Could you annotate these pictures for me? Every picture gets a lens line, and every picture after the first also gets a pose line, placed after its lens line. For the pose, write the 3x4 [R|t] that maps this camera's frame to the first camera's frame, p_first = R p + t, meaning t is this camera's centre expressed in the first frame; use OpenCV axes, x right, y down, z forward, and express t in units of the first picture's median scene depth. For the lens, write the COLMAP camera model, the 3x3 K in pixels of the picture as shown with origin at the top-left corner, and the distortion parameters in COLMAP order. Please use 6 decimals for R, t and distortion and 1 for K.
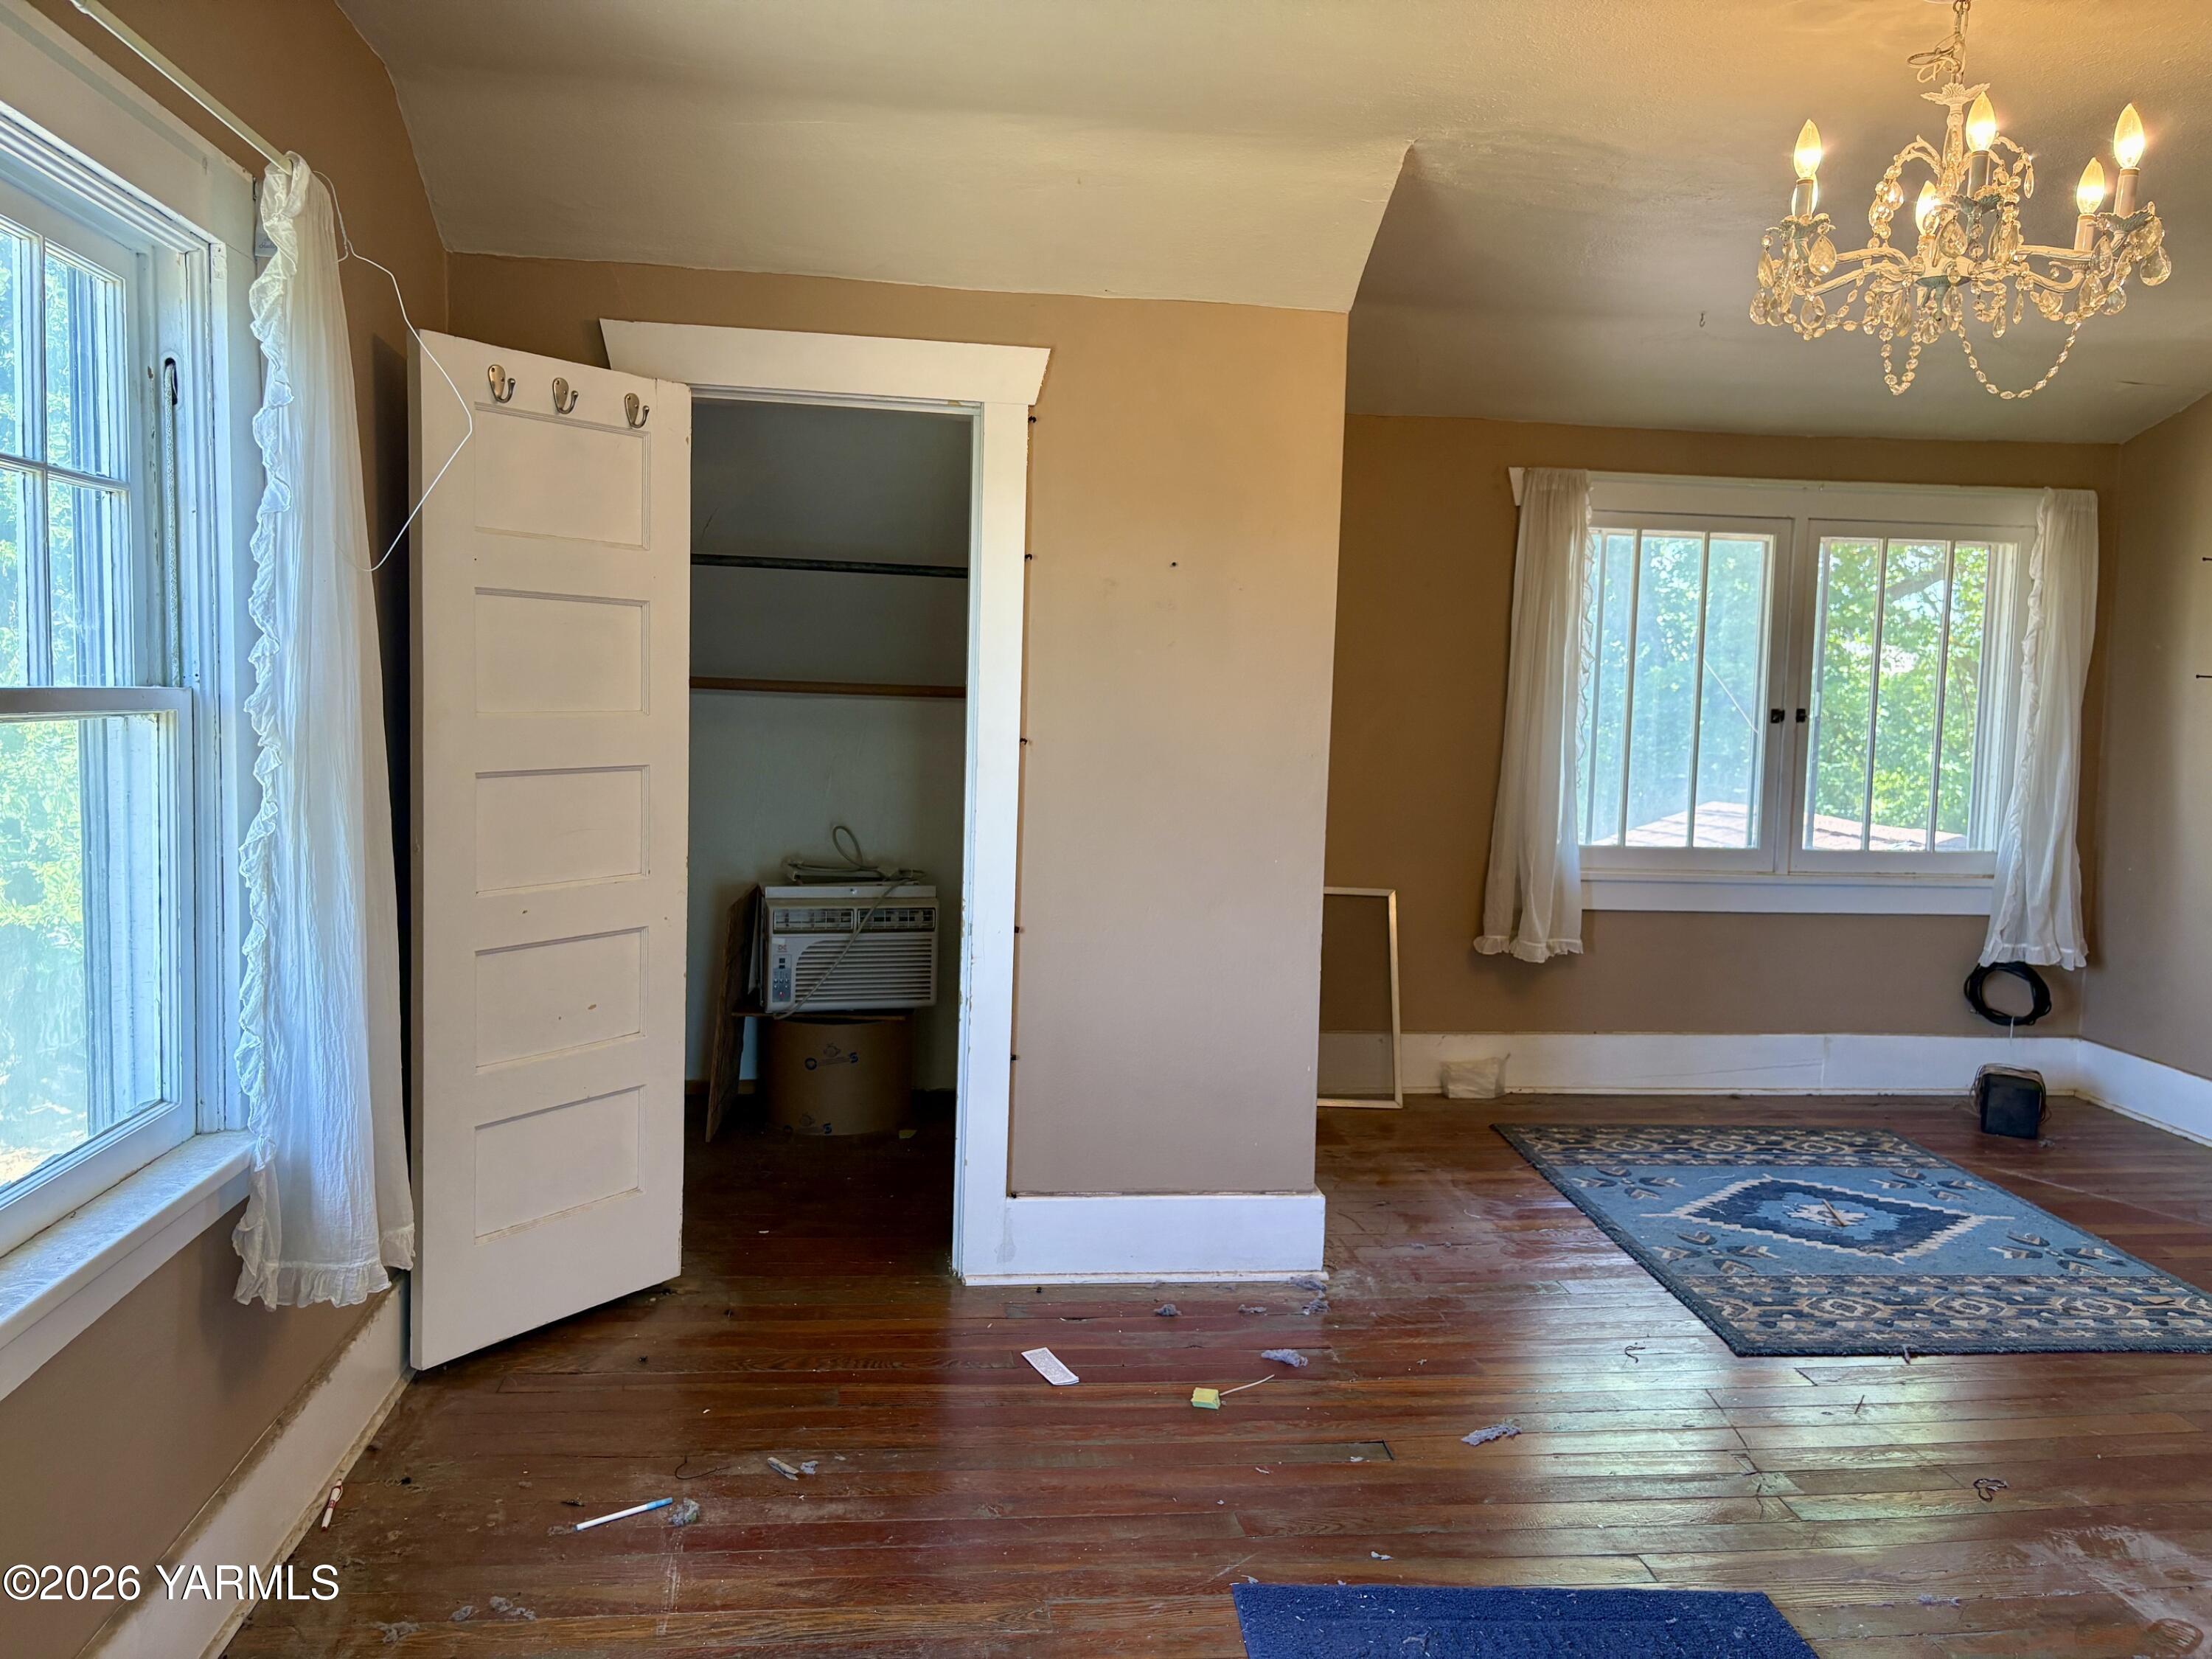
lens RADIAL K [[1687.9, 0, 1106.0], [0, 1687.9, 829.5], [0, 0, 1]] dist [0.064126, -0.076734]
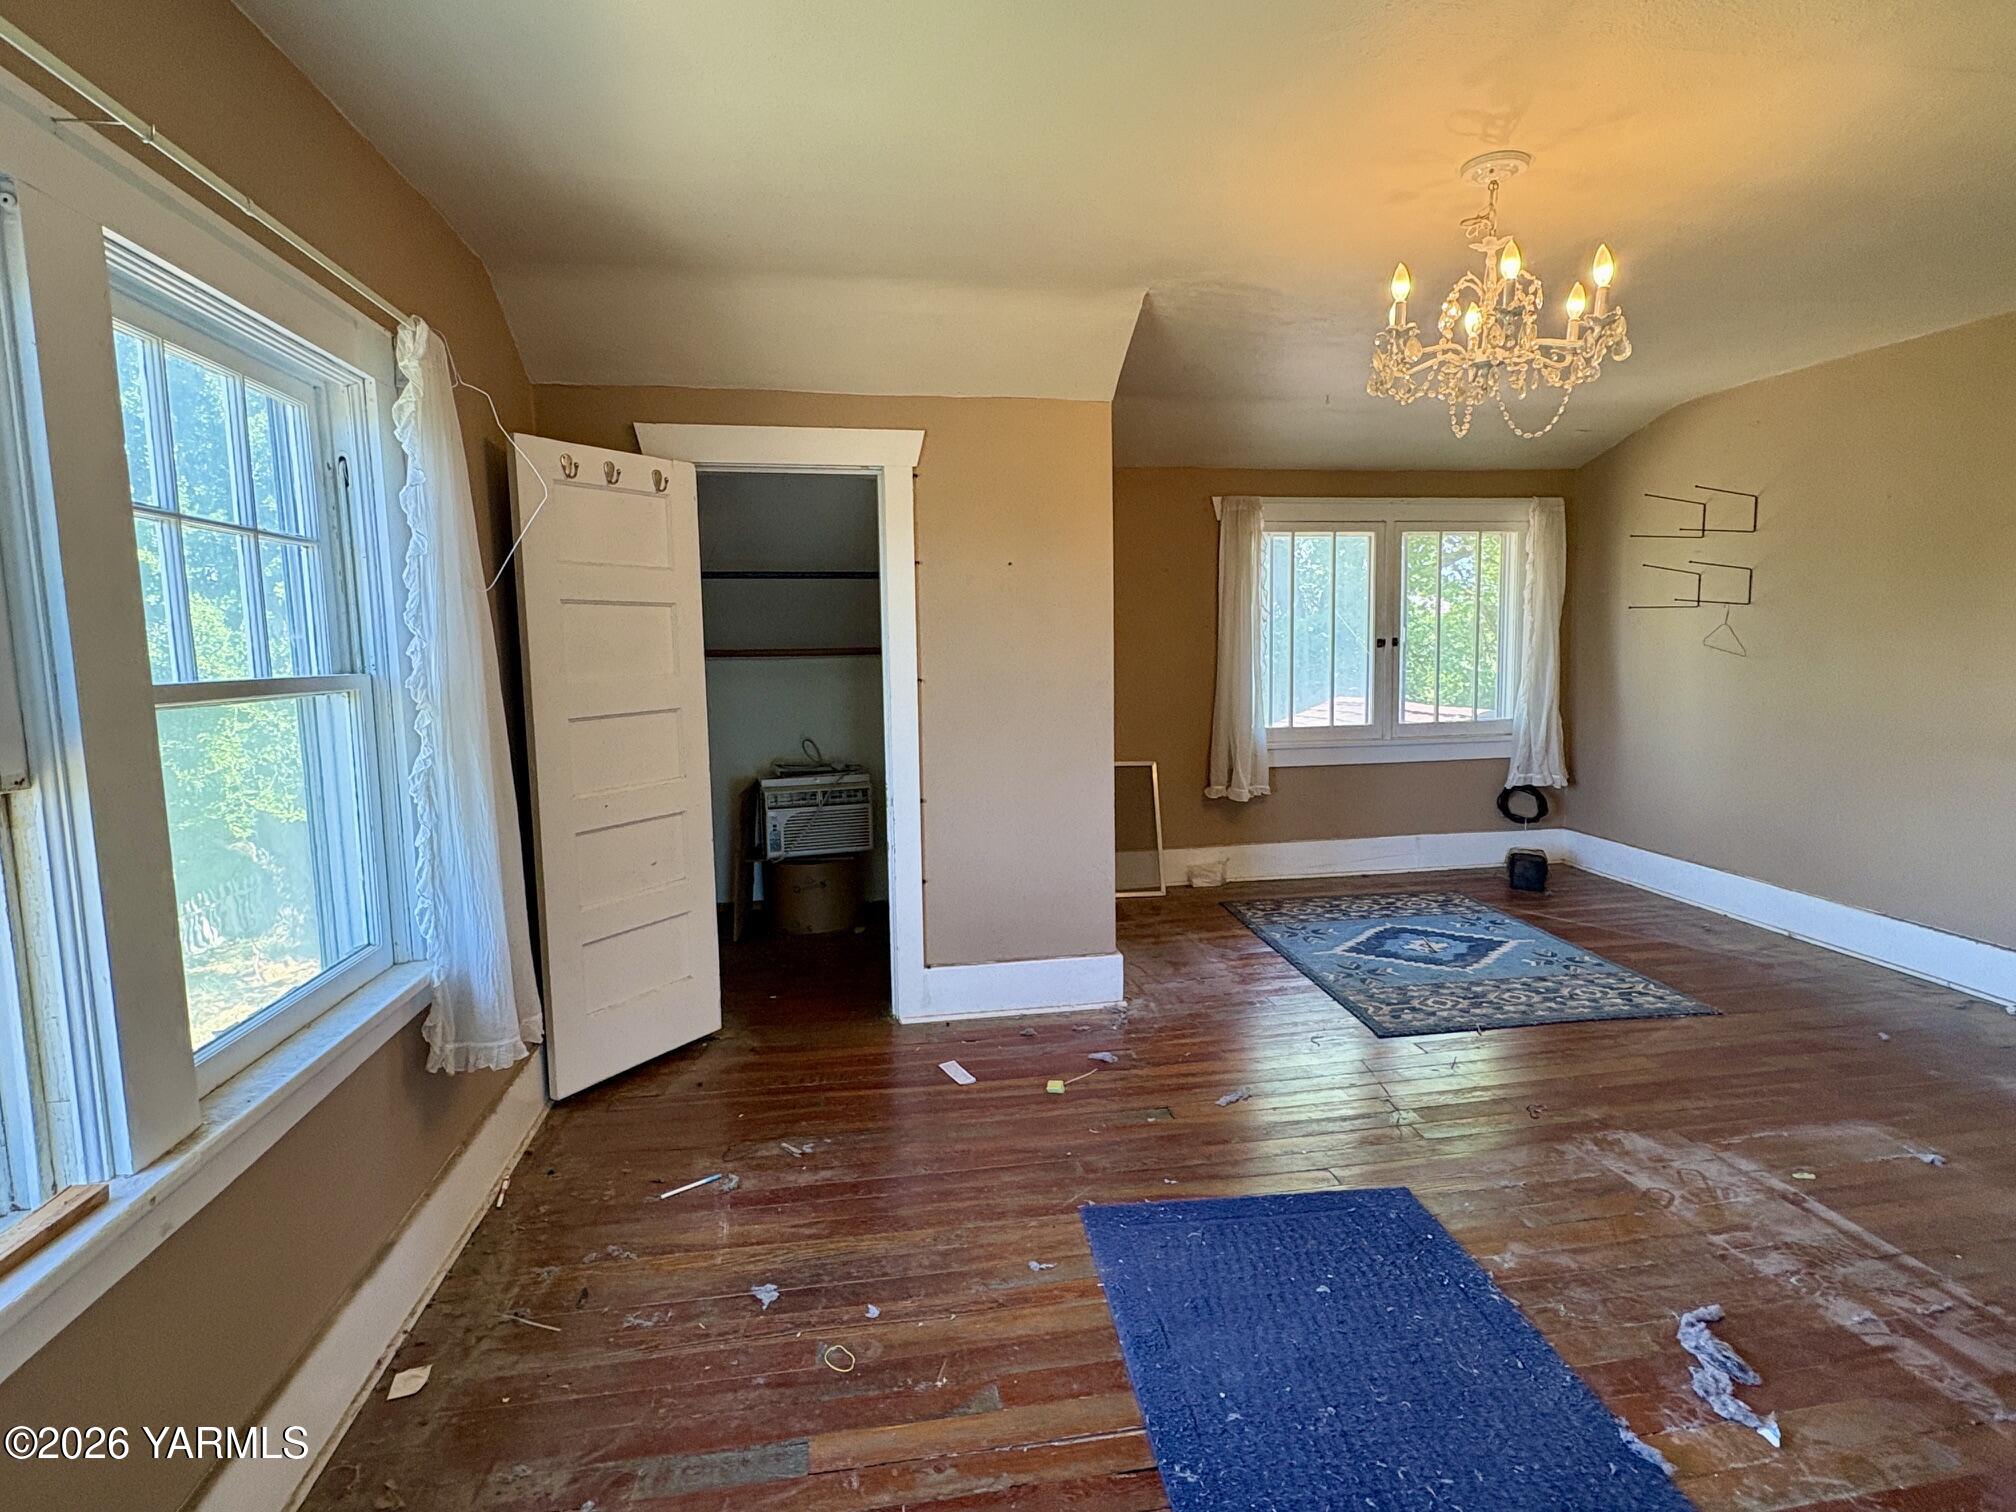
lens RADIAL K [[1025.9, 0, 1011.5], [0, 1025.9, 752.3], [0, 0, 1]] dist [-0.002335, -0.000125]
pose [[0.998061, -0.050265, 0.036714, -0.002040], [0.049416, 0.998498, 0.023679, -0.003956], [-0.037850, -0.021819, 0.999045, 0.040316]]
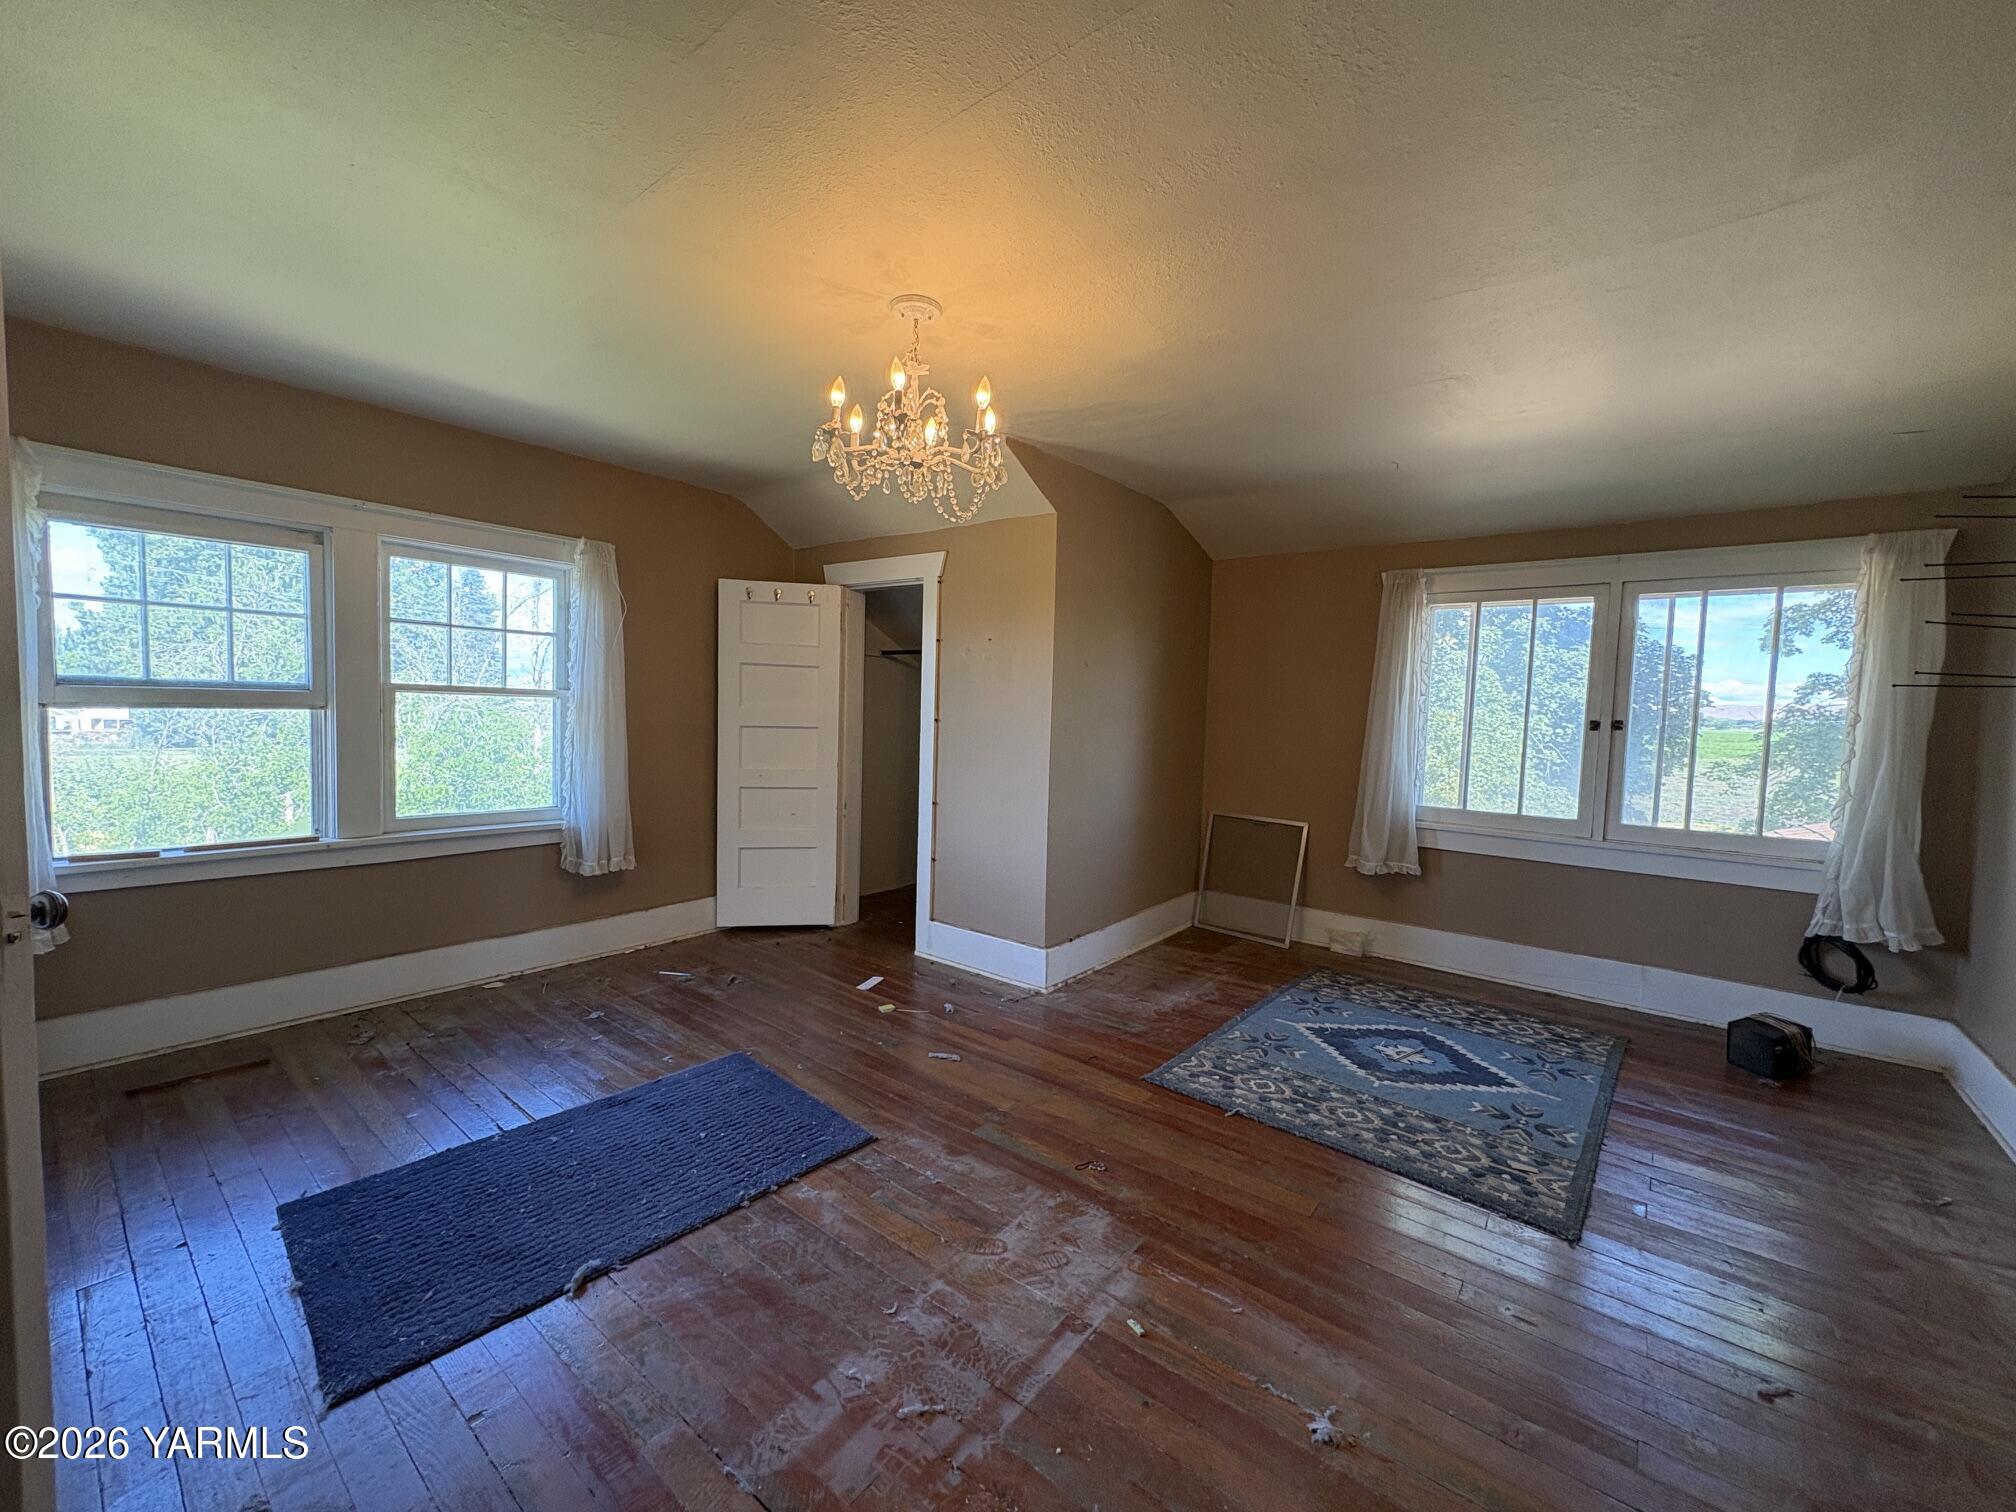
lens RADIAL K [[811.4, 0, 1008.0], [0, 811.4, 756.0], [0, 0, 1]] dist [0.001245, 0.000114]
pose [[0.698113, 0.036432, -0.715060, 0.834359], [-0.074081, 0.997020, -0.021528, 0.012302], [0.712145, 0.068001, 0.698732, 0.309205]]
